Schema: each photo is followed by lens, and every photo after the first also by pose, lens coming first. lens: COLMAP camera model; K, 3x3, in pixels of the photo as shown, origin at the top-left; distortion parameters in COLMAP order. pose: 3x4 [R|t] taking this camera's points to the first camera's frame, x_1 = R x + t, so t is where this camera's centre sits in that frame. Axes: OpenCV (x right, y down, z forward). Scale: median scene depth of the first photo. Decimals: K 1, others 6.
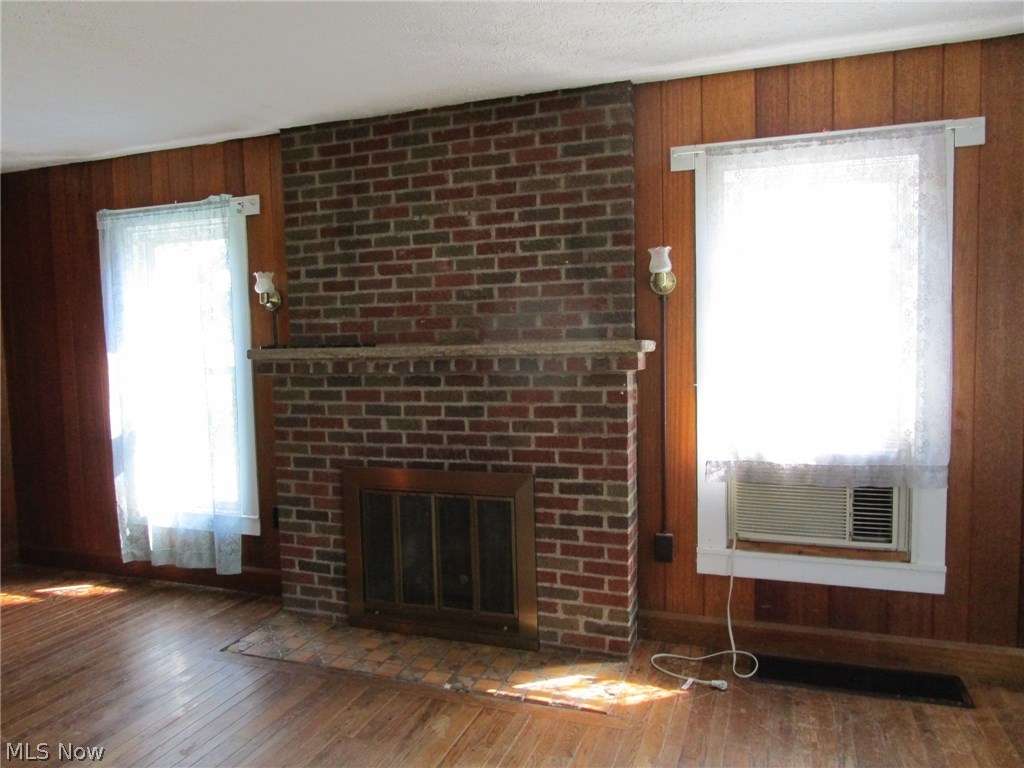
lens RADIAL K [[723.3, 0, 517.4], [0, 723.3, 385.4], [0, 0, 1]] dist [-0.009332, -0.001154]
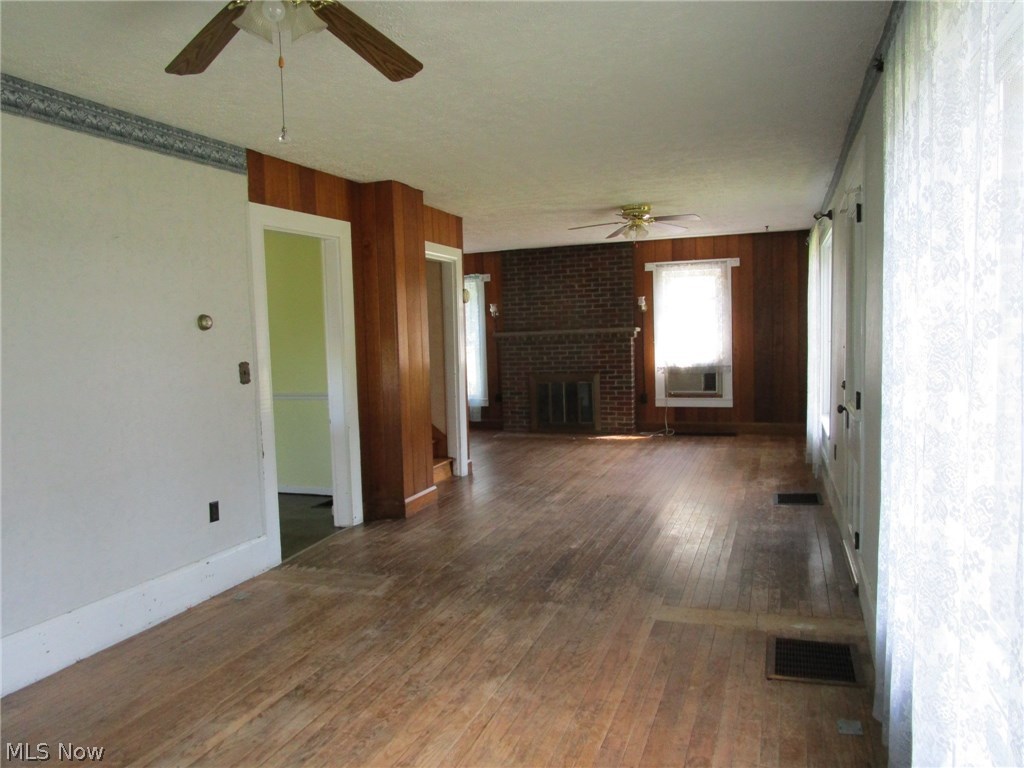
lens RADIAL K [[723.3, 0, 517.4], [0, 723.3, 385.4], [0, 0, 1]] dist [-0.009332, -0.001154]
pose [[0.999863, -0.010240, -0.012970, -0.272446], [0.010325, 0.999926, 0.006484, 0.147889], [0.012903, -0.006617, 0.999895, -1.935588]]
